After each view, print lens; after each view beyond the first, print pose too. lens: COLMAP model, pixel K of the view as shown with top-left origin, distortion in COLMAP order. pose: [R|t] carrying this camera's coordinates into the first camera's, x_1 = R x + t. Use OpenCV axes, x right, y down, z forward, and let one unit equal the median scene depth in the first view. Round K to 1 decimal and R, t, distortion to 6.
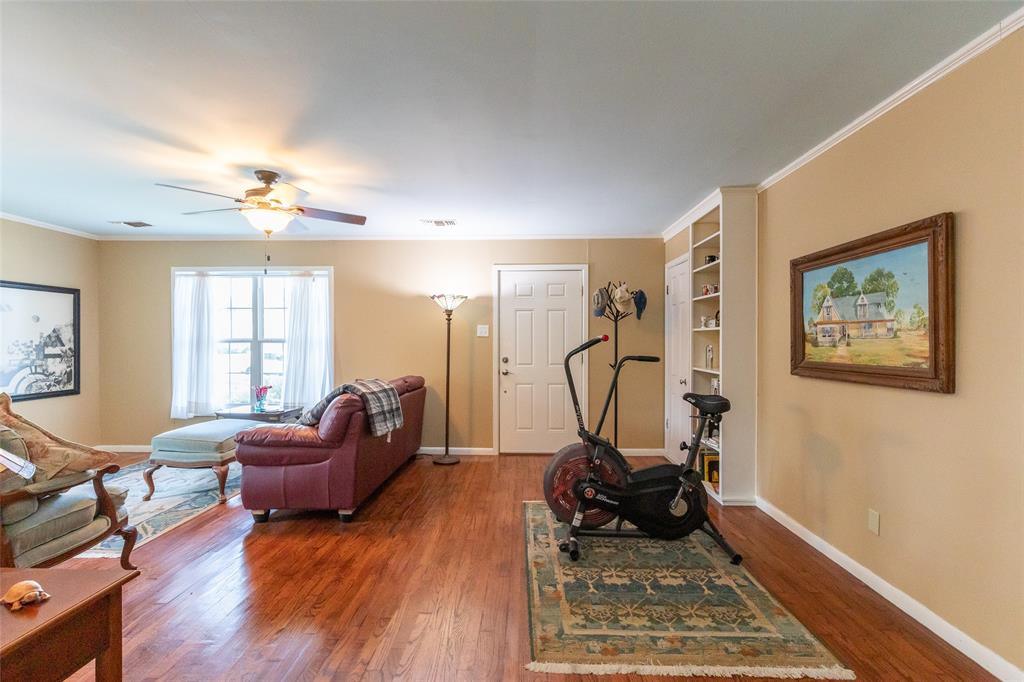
lens RADIAL K [[468.2, 0, 511.4], [0, 468.2, 341.9], [0, 0, 1]] dist [0.009144, -0.000611]
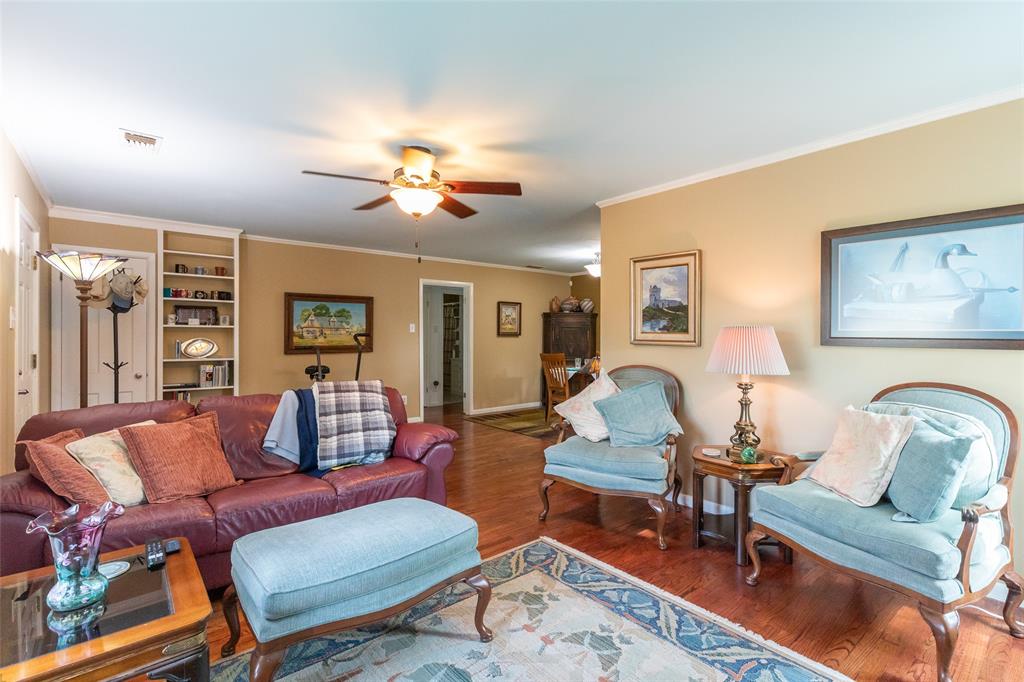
lens RADIAL K [[468.2, 0, 521.3], [0, 468.2, 338.7], [0, 0, 1]] dist [0.009144, -0.000611]
pose [[-0.676888, -0.008181, 0.736040, -1.235466], [-0.002074, 0.999955, 0.009207, -0.008395], [-0.736083, 0.004705, -0.676875, 1.381354]]
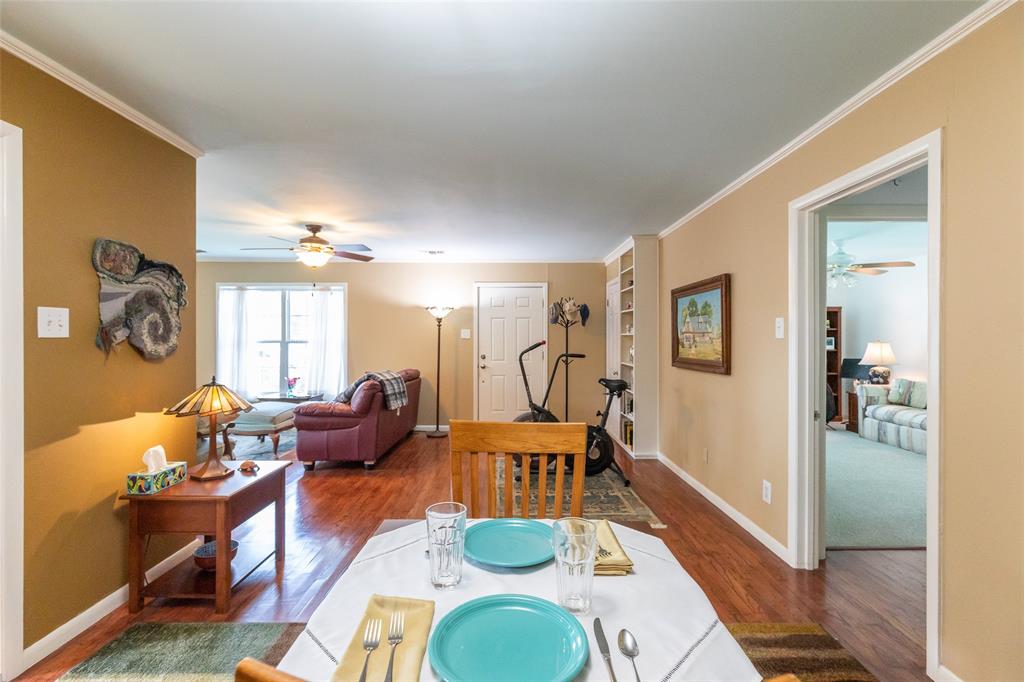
lens RADIAL K [[468.2, 0, 511.4], [0, 468.2, 335.6], [0, 0, 1]] dist [0.009144, -0.000611]
pose [[0.999375, 0.000918, 0.035324, 0.027680], [-0.000636, 0.999968, -0.007983, -0.013556], [-0.035330, 0.007955, 0.999344, -0.417573]]
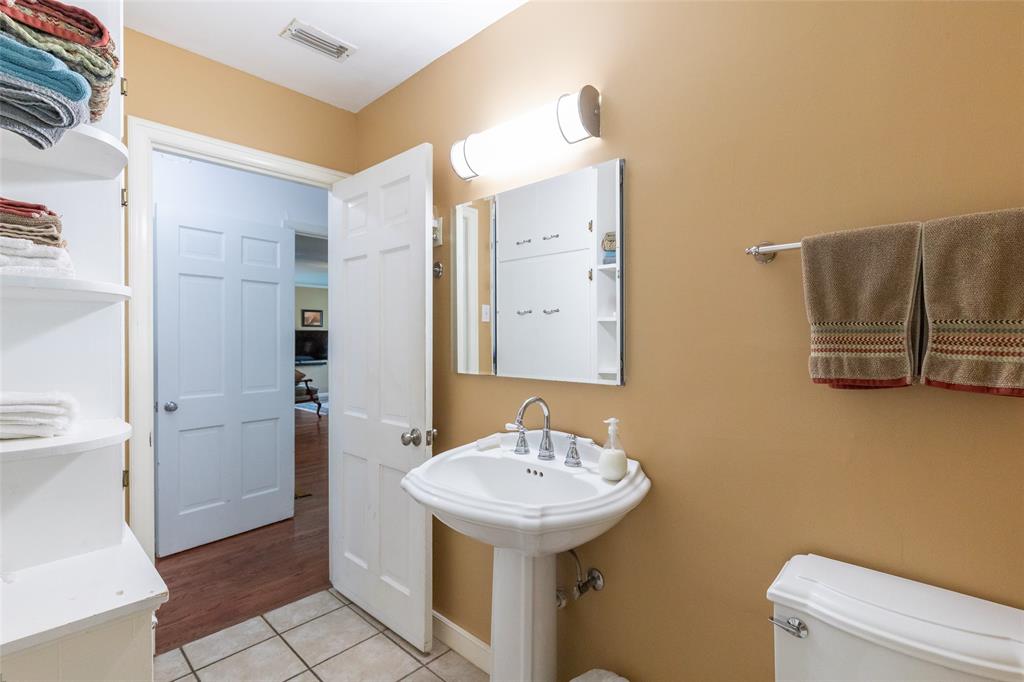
lens RADIAL K [[468.2, 0, 511.7], [0, 468.2, 340.0], [0, 0, 1]] dist [0.009144, -0.000611]
pose [[0.752987, -0.001496, -0.658033, 1.489879], [0.000558, 0.999999, -0.001635, 0.005905], [0.658035, 0.000864, 0.752987, -0.314349]]
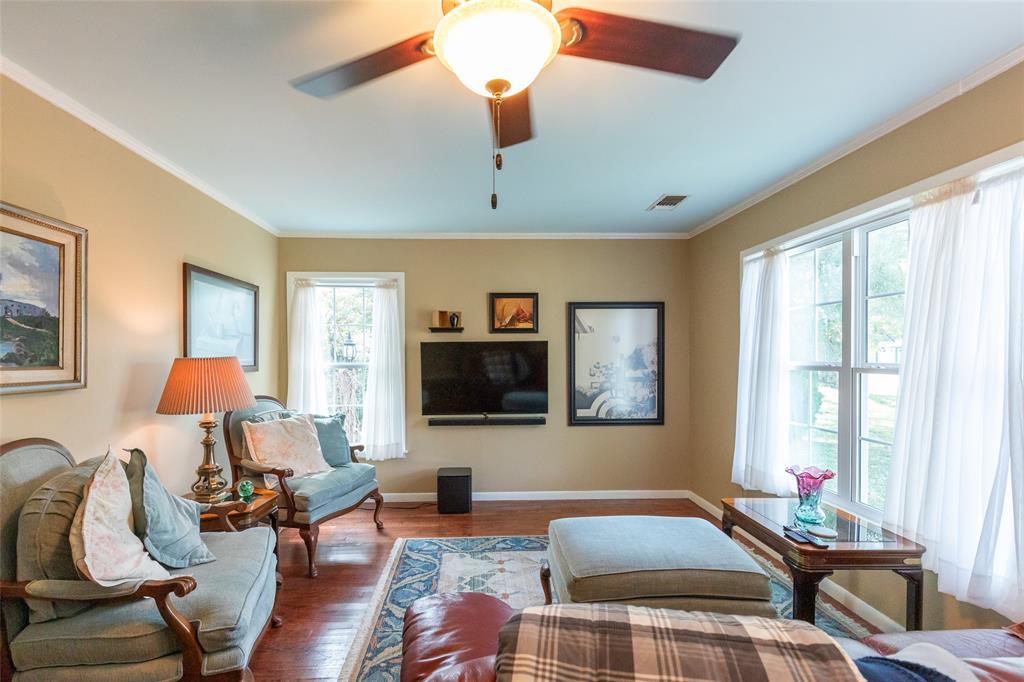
lens RADIAL K [[468.2, 0, 490.8], [0, 468.2, 363.4], [0, 0, 1]] dist [0.009144, -0.000611]
pose [[0.064817, 0.019548, -0.997706, -0.135758], [0.002605, 0.999801, 0.019758, -0.026588], [0.997894, -0.003880, 0.064753, 0.921489]]
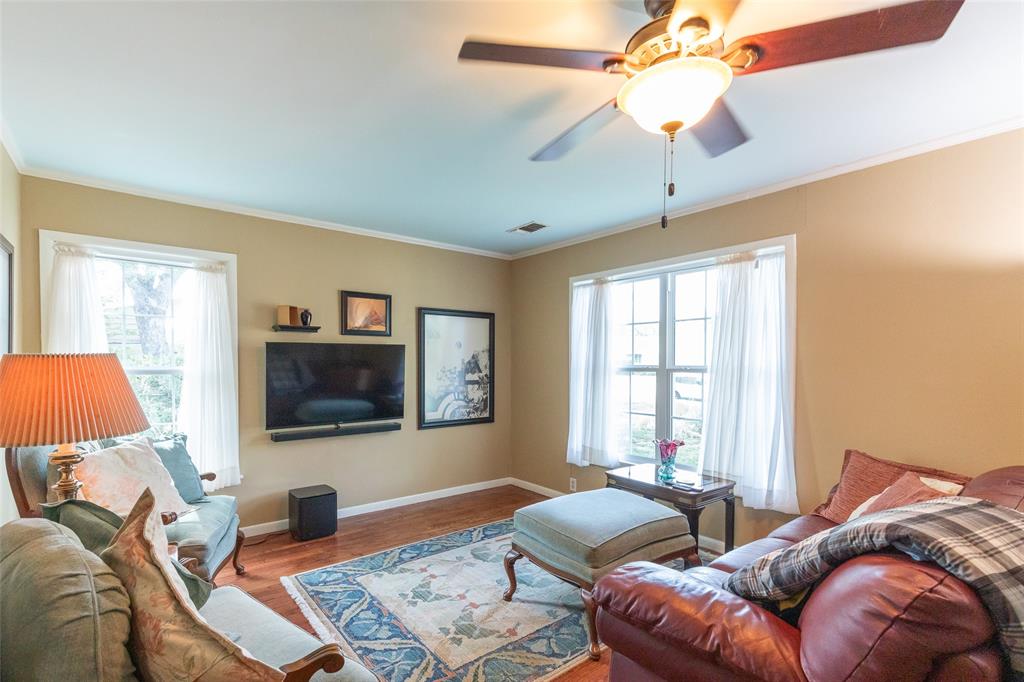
lens RADIAL K [[468.2, 0, 485.5], [0, 468.2, 372.0], [0, 0, 1]] dist [0.009144, -0.000611]
pose [[0.629837, 0.018295, -0.776512, -0.269637], [-0.004670, 0.999794, 0.019768, -0.015835], [0.776714, -0.008824, 0.629792, 0.560025]]
